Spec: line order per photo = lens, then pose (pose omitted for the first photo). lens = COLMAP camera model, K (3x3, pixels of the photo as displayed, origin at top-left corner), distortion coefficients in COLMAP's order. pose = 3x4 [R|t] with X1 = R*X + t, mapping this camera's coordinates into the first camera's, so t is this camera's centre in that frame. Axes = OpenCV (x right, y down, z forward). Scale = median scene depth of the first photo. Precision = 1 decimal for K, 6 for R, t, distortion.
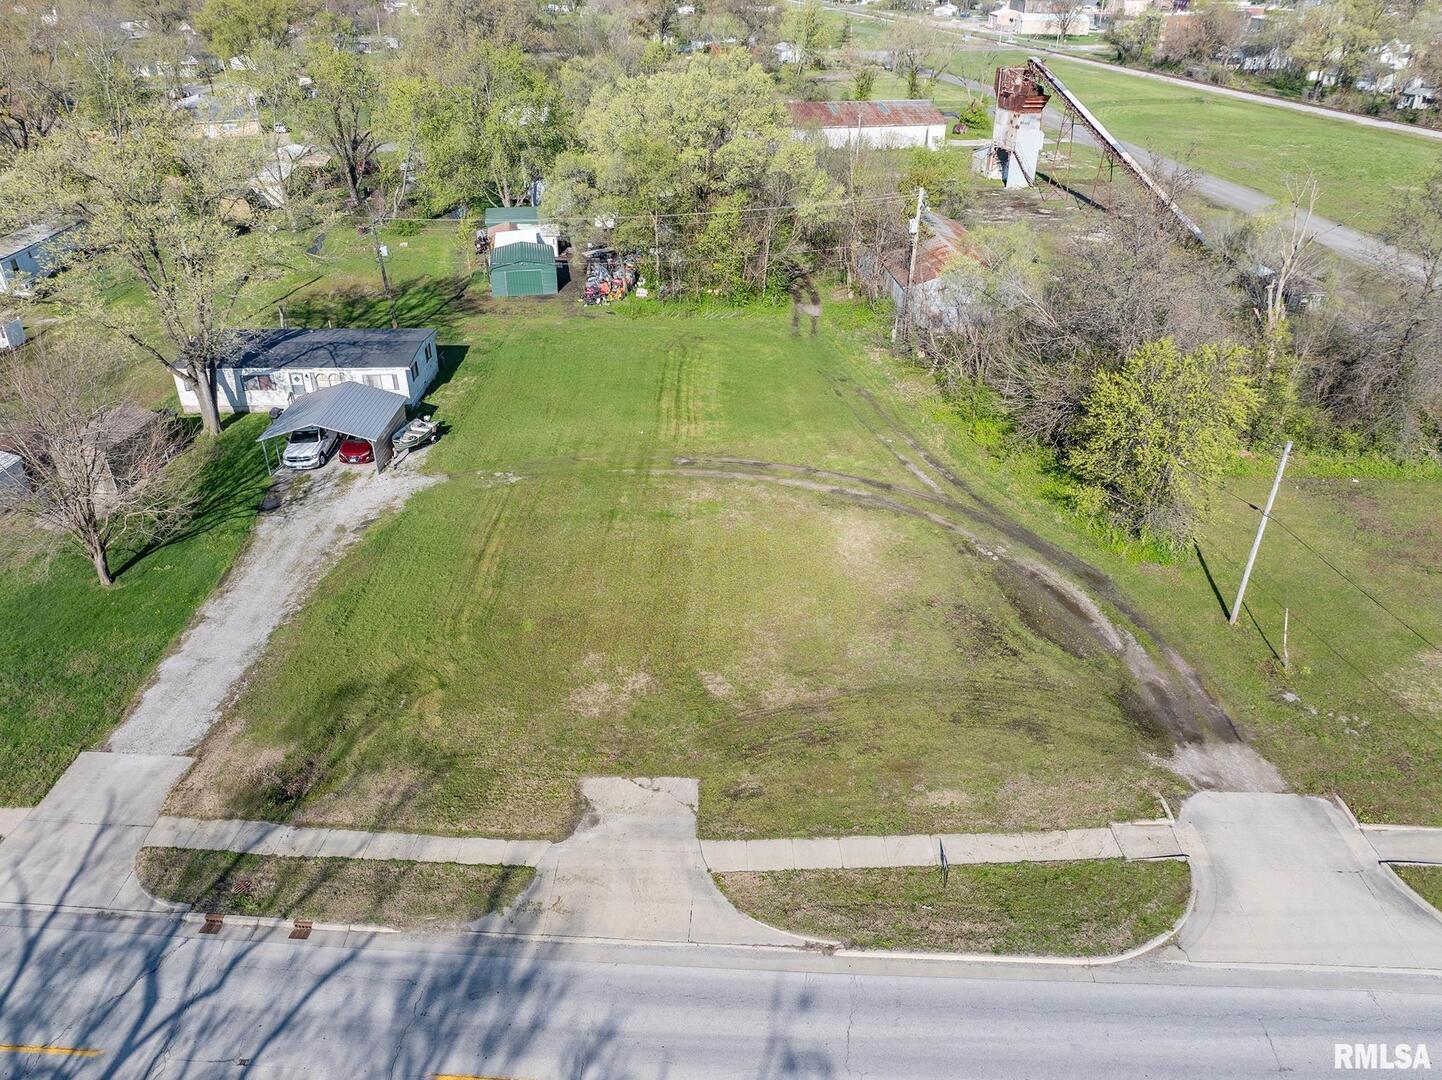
lens RADIAL K [[1012.9, 0, 721.0], [0, 1012.9, 540.0], [0, 0, 1]] dist [-0.039154, 0.003987]
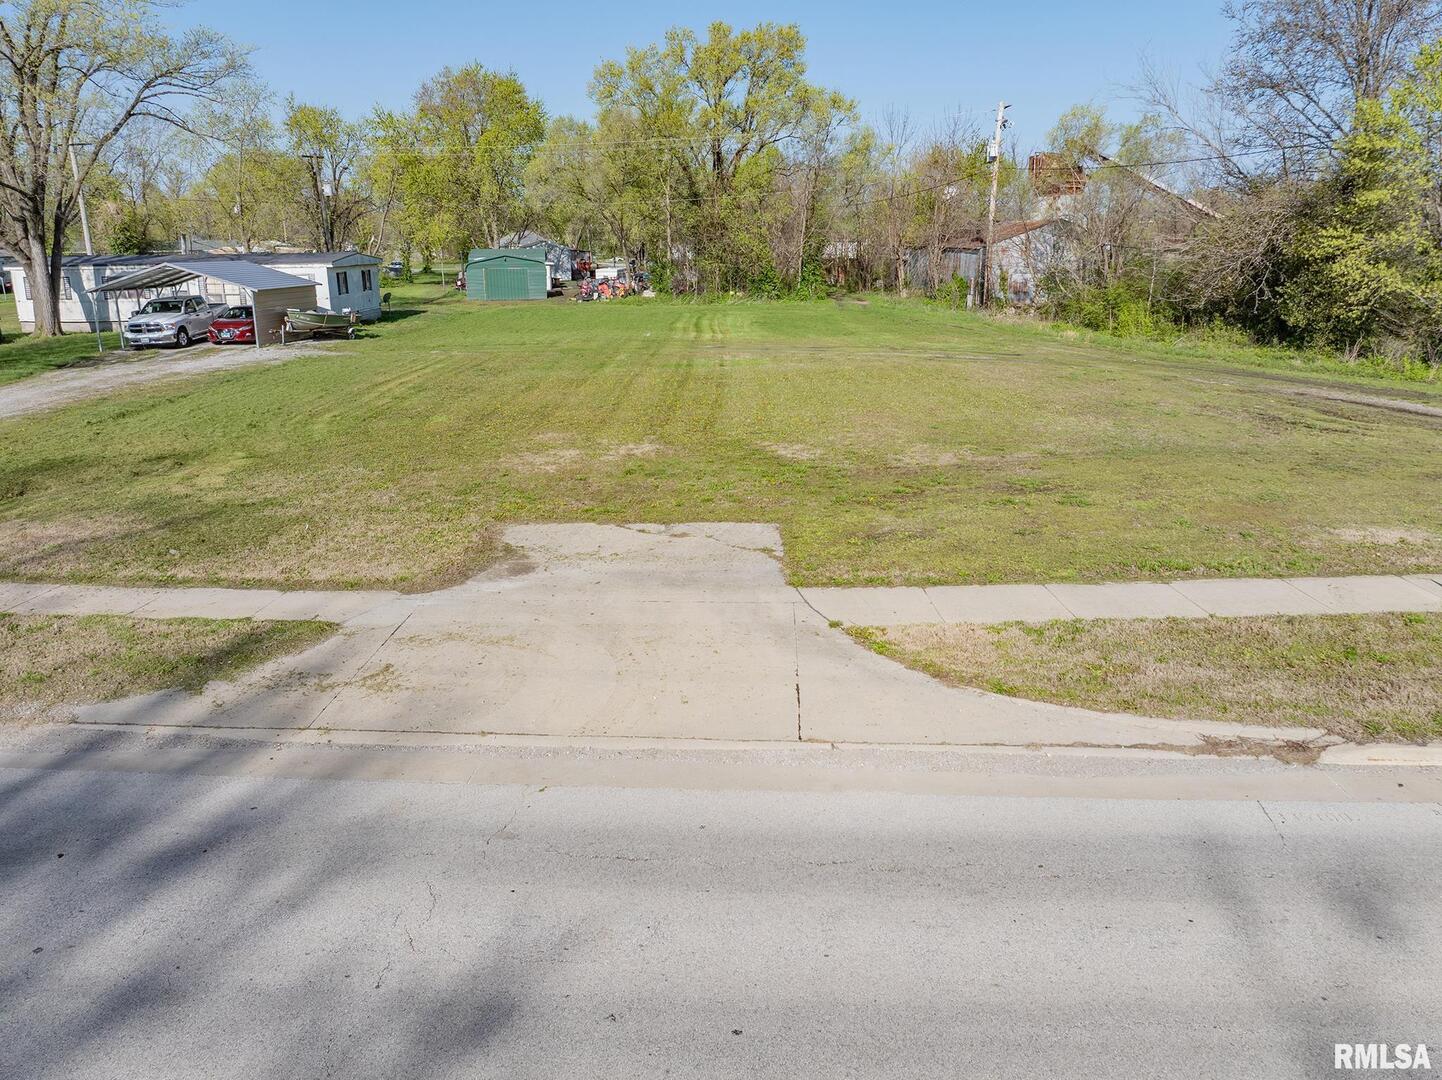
lens RADIAL K [[1012.9, 0, 721.0], [0, 1012.9, 540.0], [0, 0, 1]] dist [-0.039154, 0.003987]
pose [[0.999999, -0.001146, -0.000524, -0.046267], [0.000987, 0.970751, -0.240085, 0.347925], [0.000784, 0.240085, 0.970752, 0.593224]]
